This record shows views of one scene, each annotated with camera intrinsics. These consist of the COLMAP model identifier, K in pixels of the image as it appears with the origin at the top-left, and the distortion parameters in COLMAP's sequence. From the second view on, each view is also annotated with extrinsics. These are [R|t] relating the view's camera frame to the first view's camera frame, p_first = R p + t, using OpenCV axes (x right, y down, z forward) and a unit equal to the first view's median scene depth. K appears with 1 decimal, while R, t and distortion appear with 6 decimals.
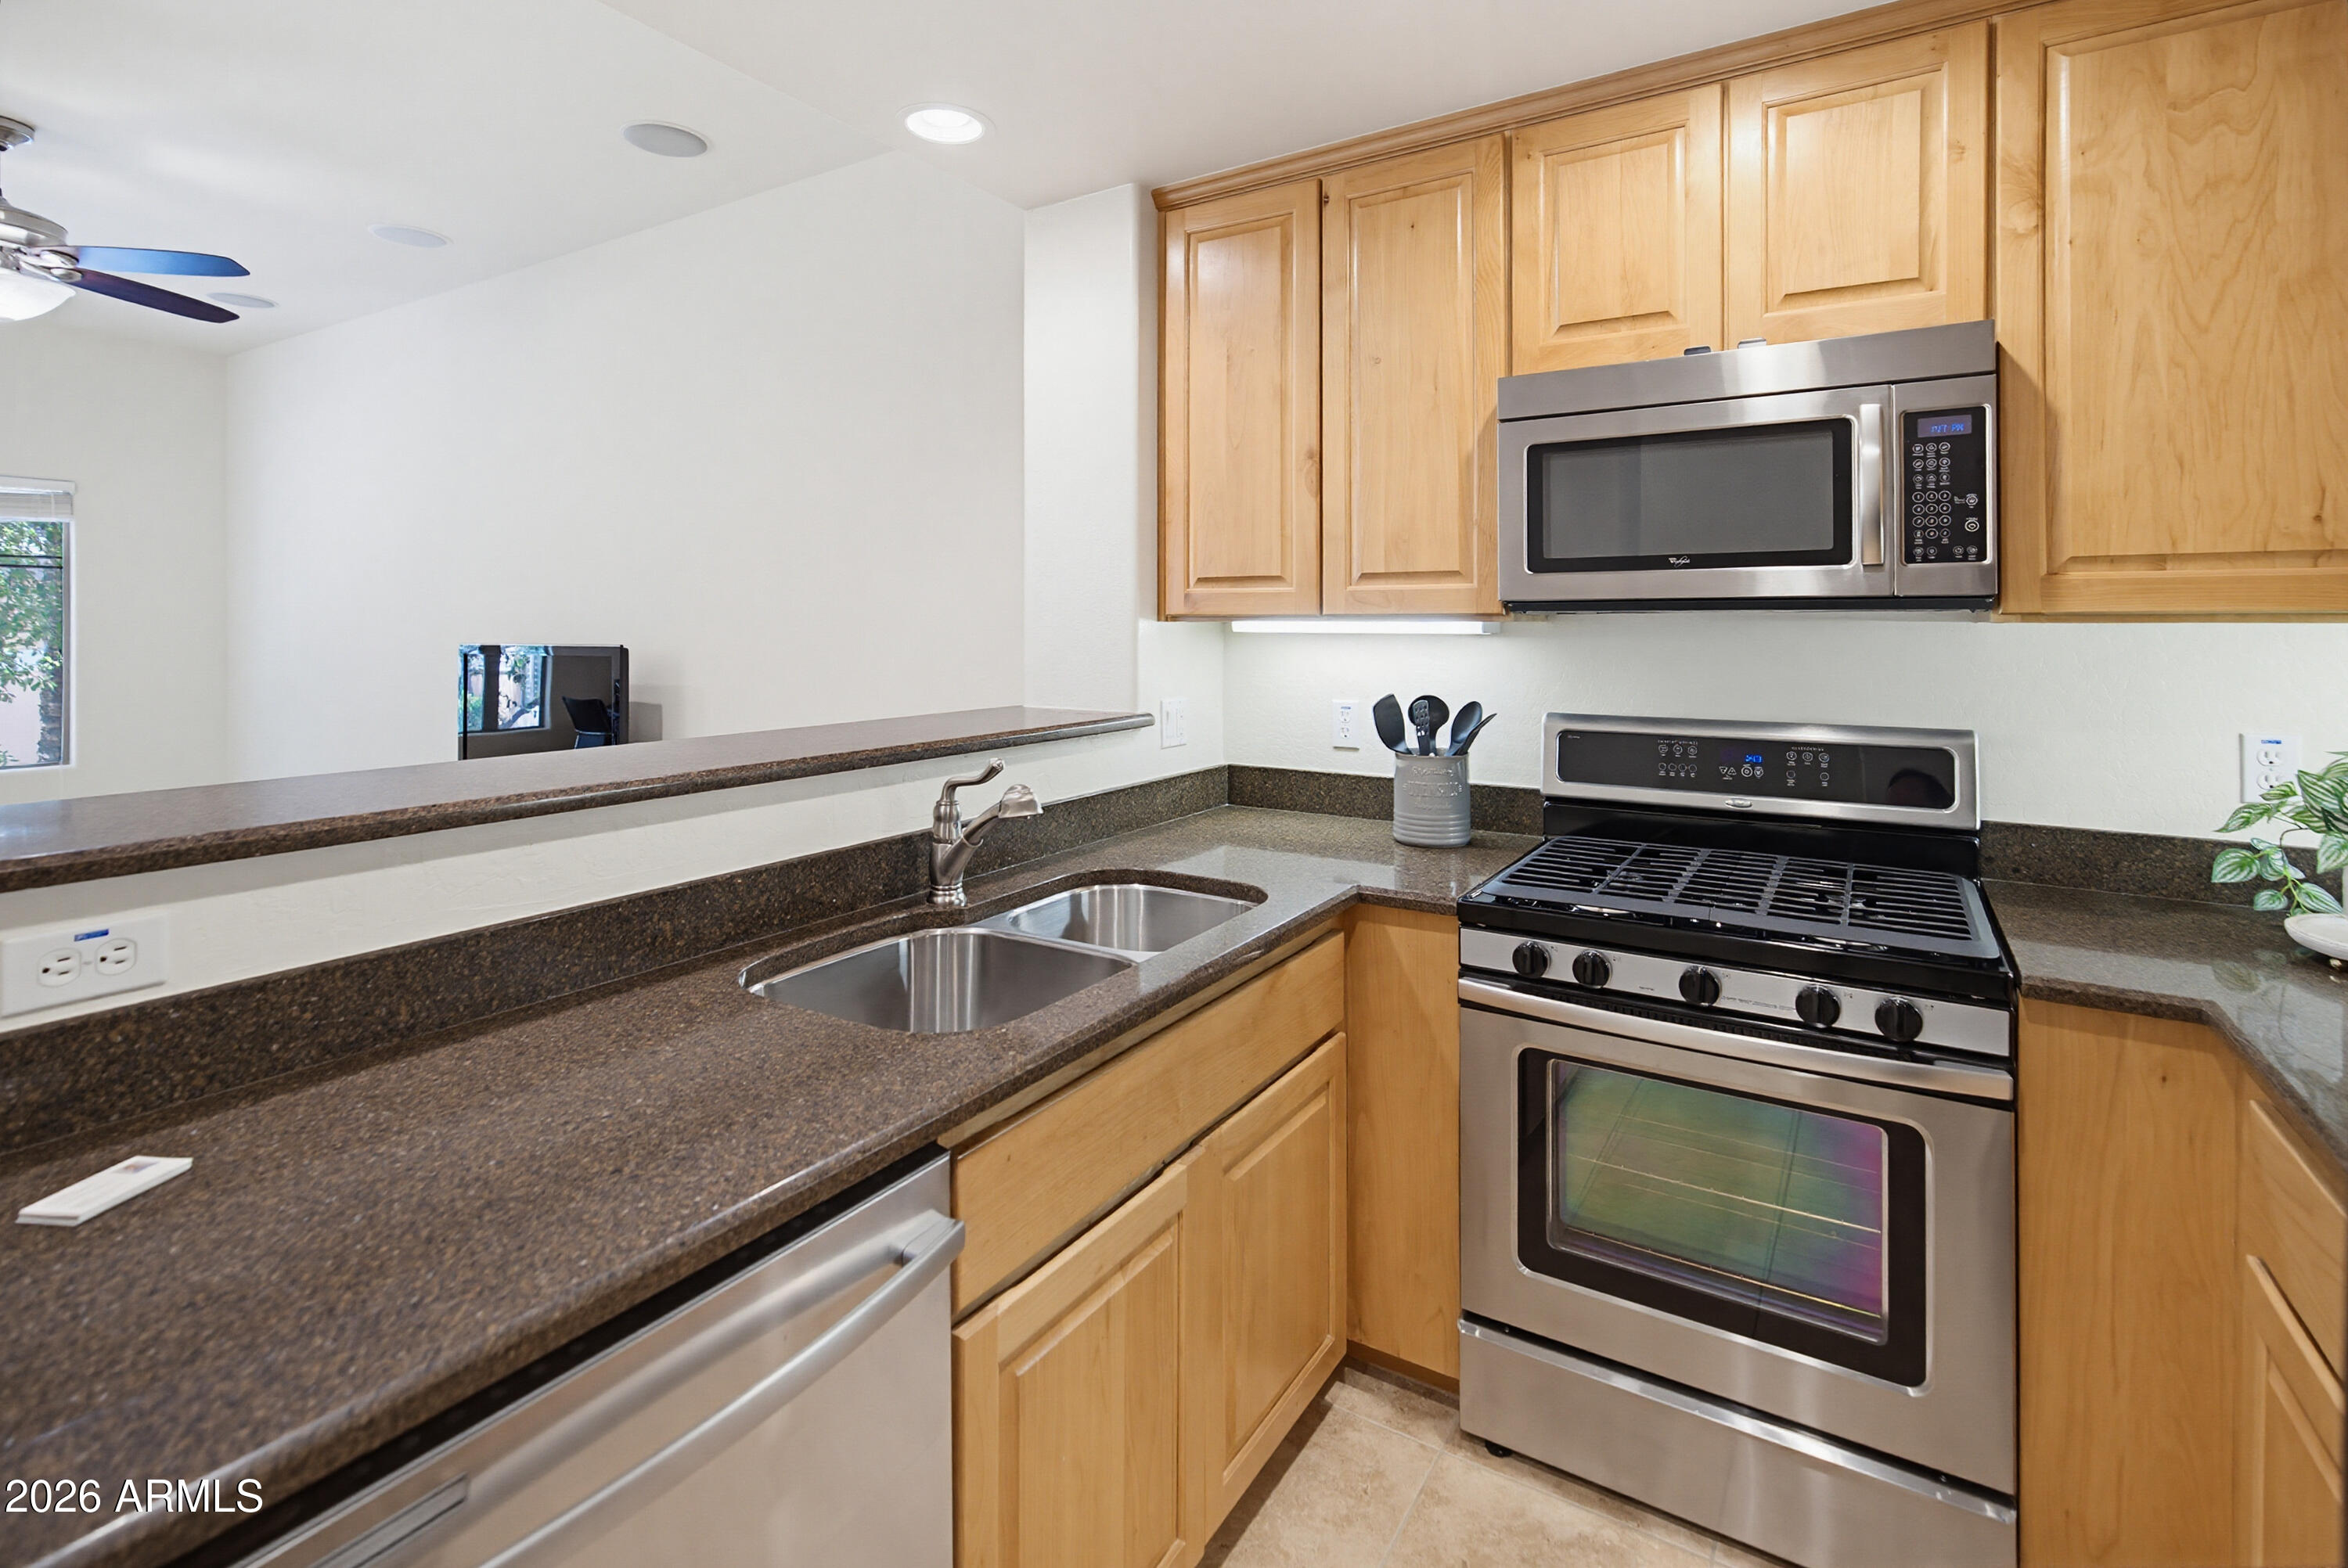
lens RADIAL K [[1105.2, 0, 1176.4], [0, 1105.2, 605.6], [0, 0, 1]] dist [0.002320, 0.000308]
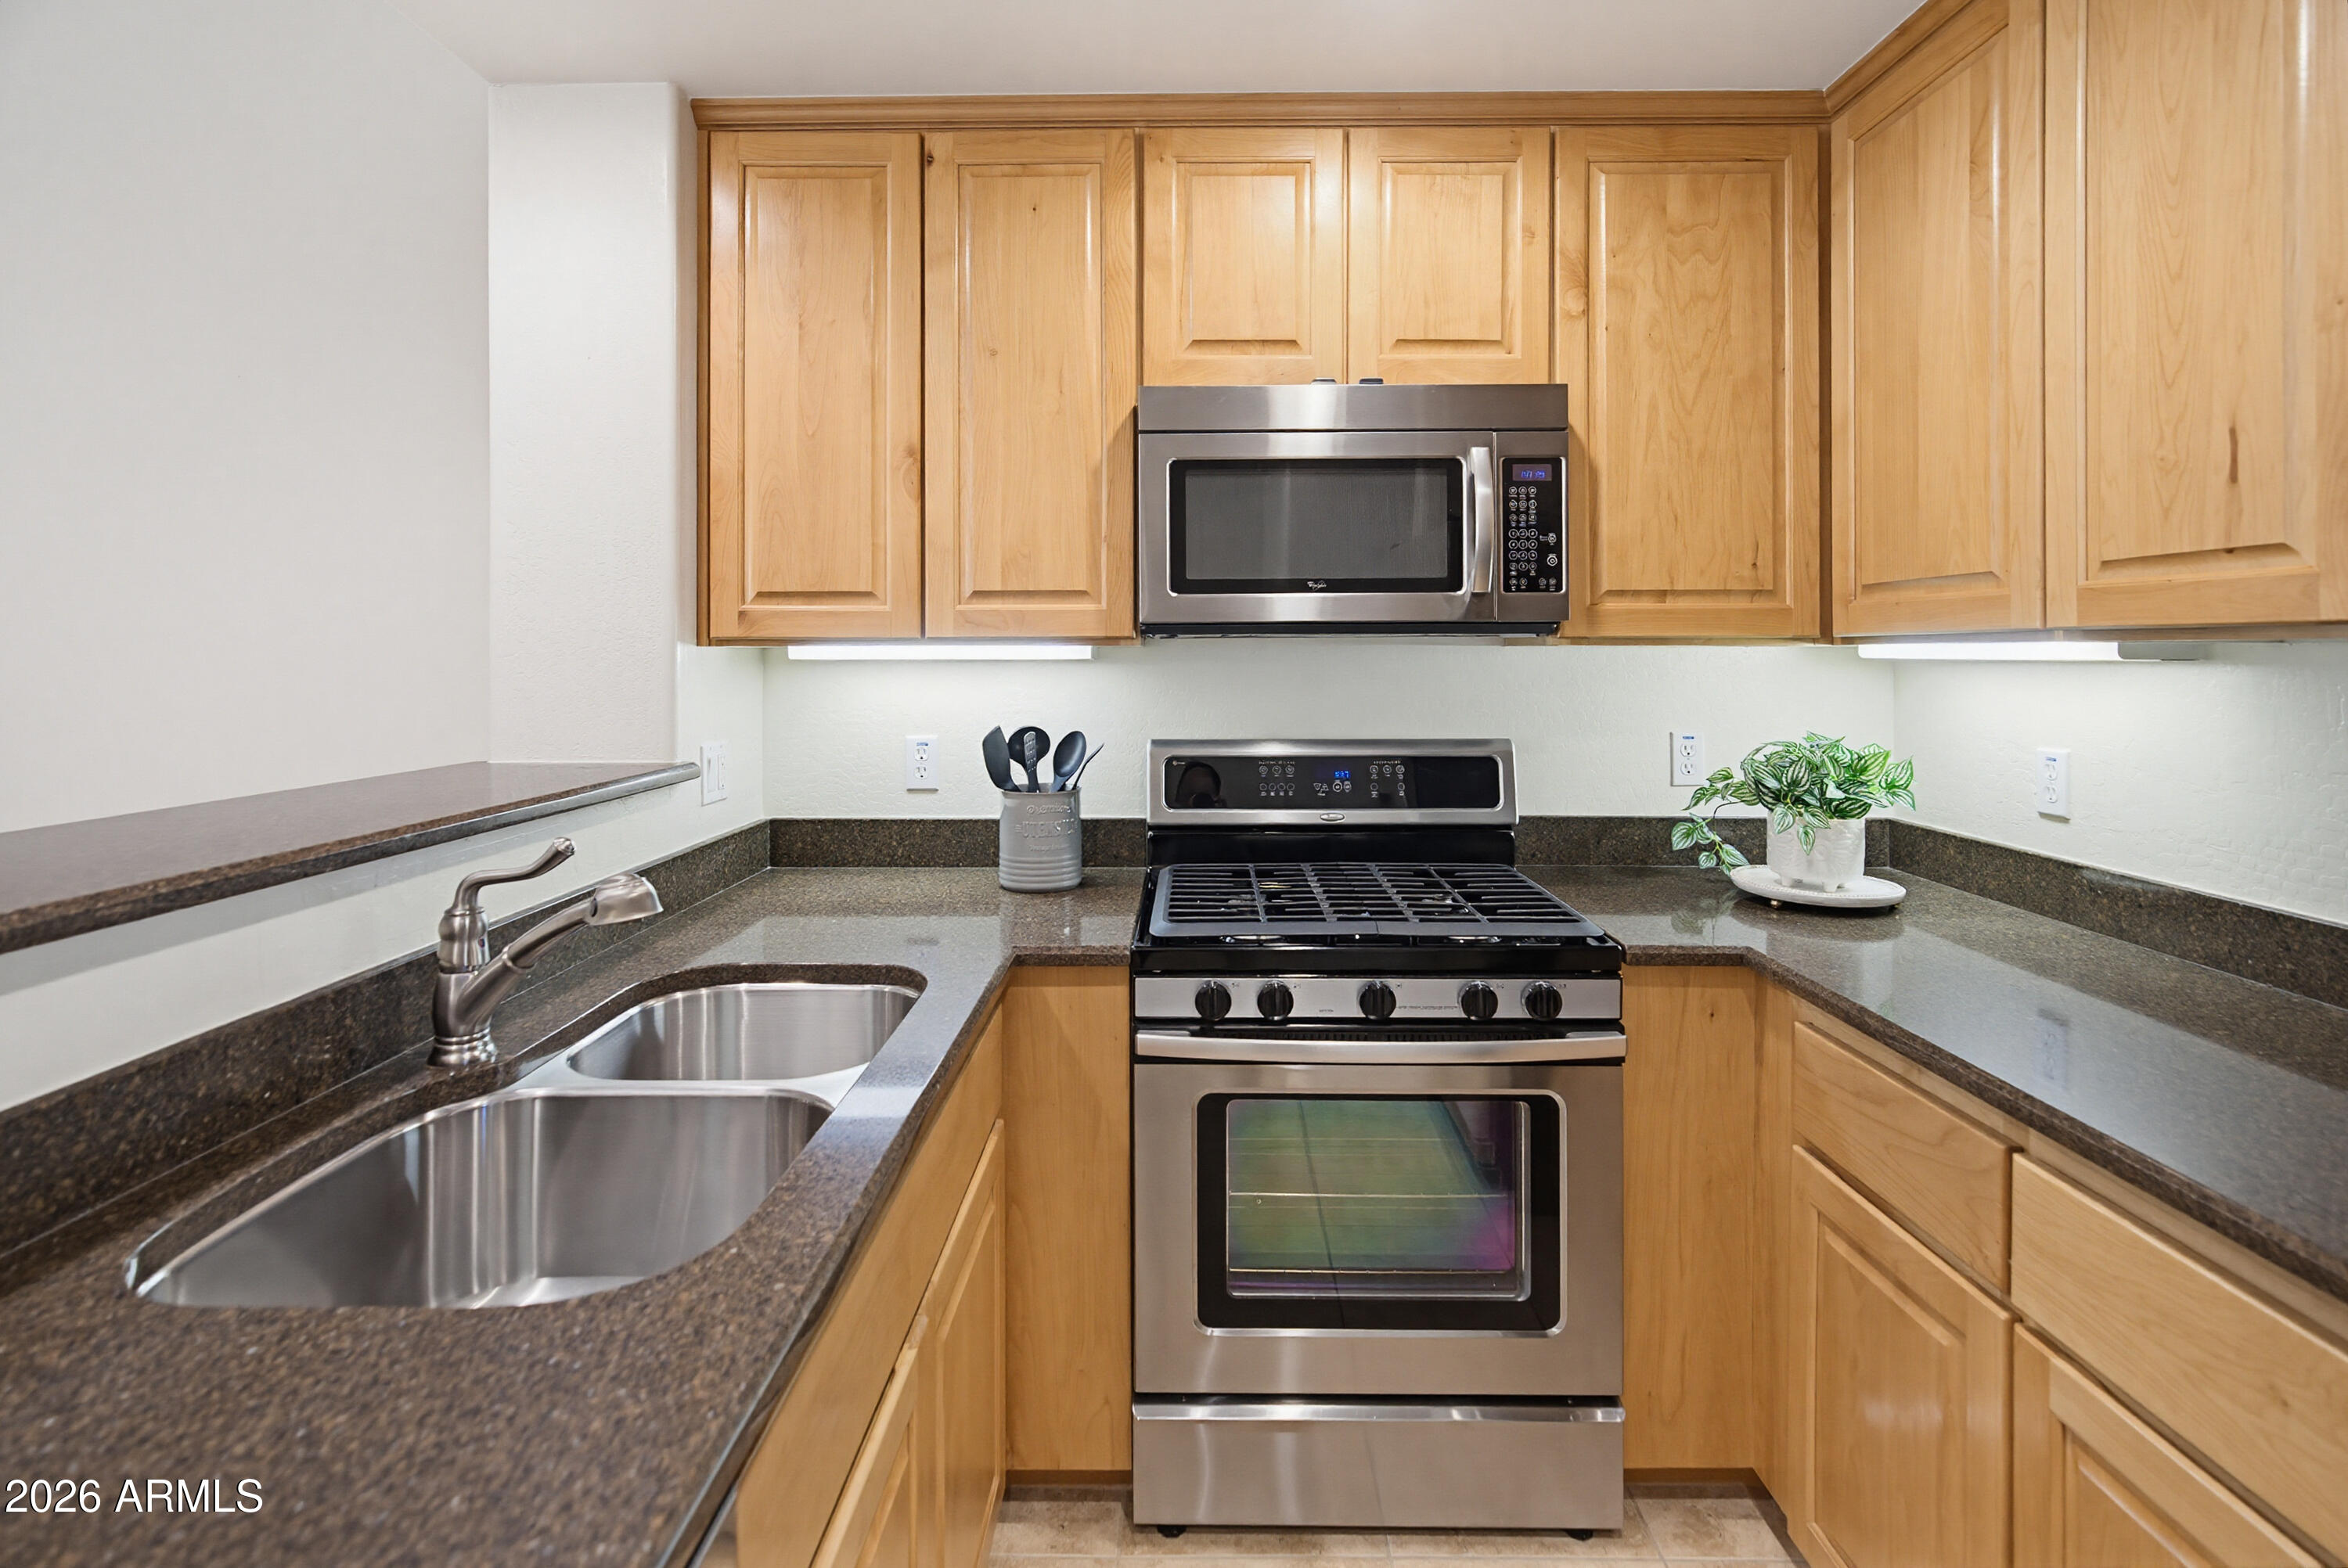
lens RADIAL K [[1097.3, 0, 1176.4], [0, 1097.3, 641.9], [0, 0, 1]] dist [-0.000125, 0.000859]
pose [[0.851021, 0.003968, 0.525117, -0.188246], [-0.006016, 0.999979, 0.002194, 0.010574], [-0.525097, -0.005026, 0.851027, 0.205011]]
